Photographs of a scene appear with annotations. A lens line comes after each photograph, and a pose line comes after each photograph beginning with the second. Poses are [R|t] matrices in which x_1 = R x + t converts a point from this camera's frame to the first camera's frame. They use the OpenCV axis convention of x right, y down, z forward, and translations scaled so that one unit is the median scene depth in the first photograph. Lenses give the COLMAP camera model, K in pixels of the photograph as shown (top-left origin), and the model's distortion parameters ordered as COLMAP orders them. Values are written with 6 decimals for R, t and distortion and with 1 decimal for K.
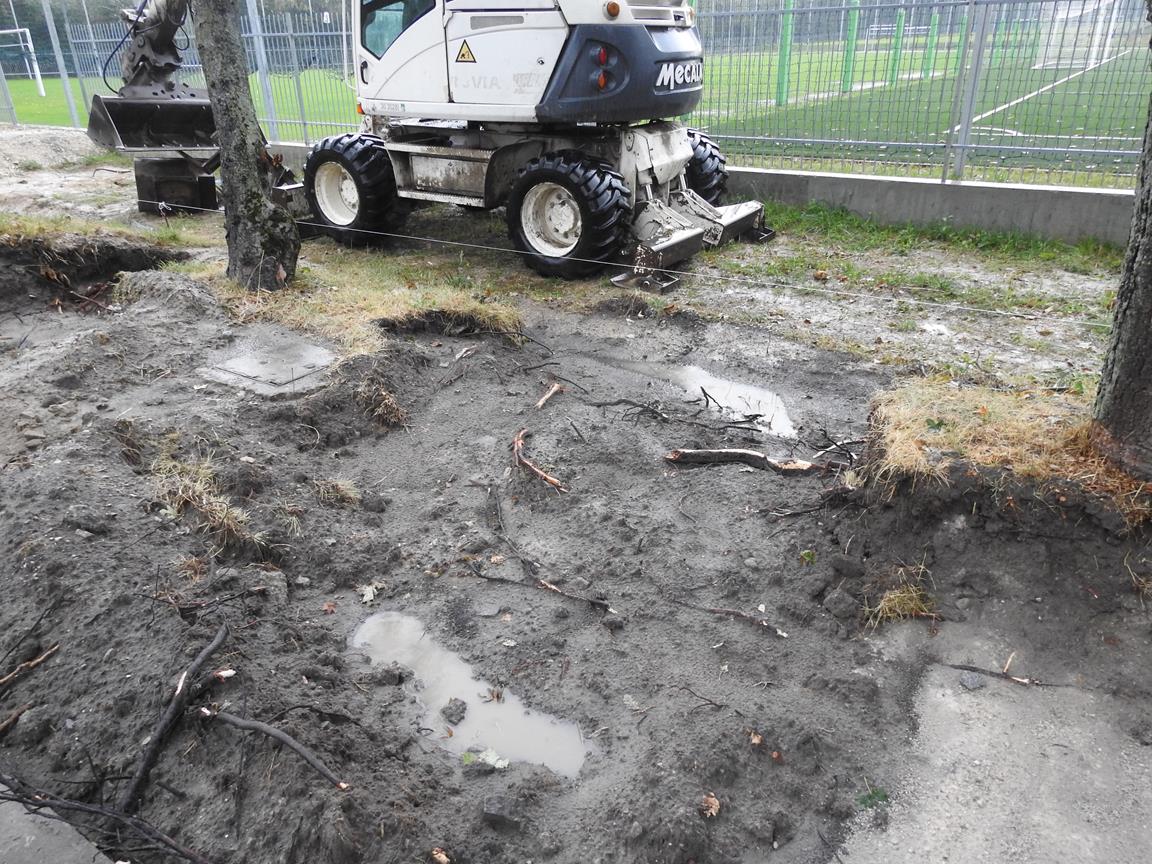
lens RADIAL K [[820.2, 0, 575.4], [0, 820.2, 430.2], [0, 0, 1]] dist [-0.004404, -0.003213]
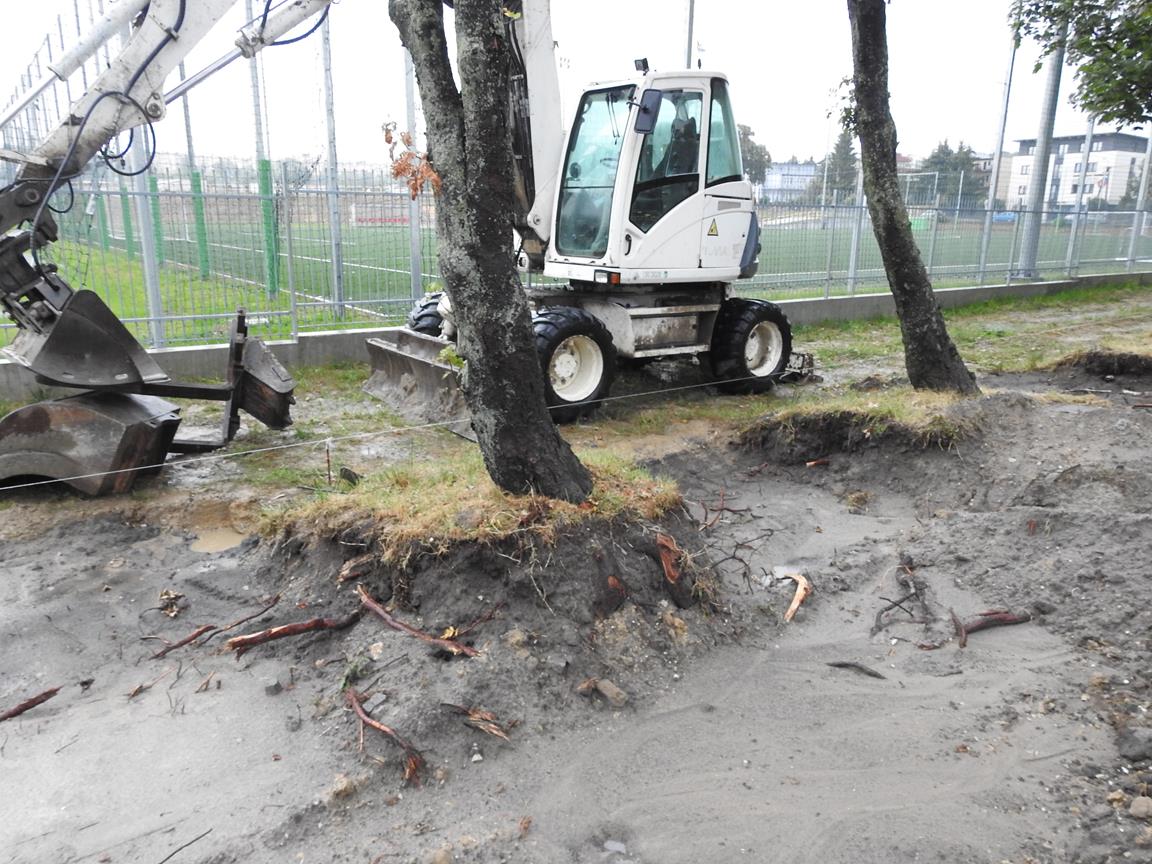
lens RADIAL K [[820.2, 0, 572.8], [0, 820.2, 433.4], [0, 0, 1]] dist [-0.004404, -0.003213]
pose [[0.369557, -0.215332, 0.903913, -1.291984], [0.373936, 0.924997, 0.067474, -0.318291], [-0.850646, 0.313070, 0.422360, 0.711636]]
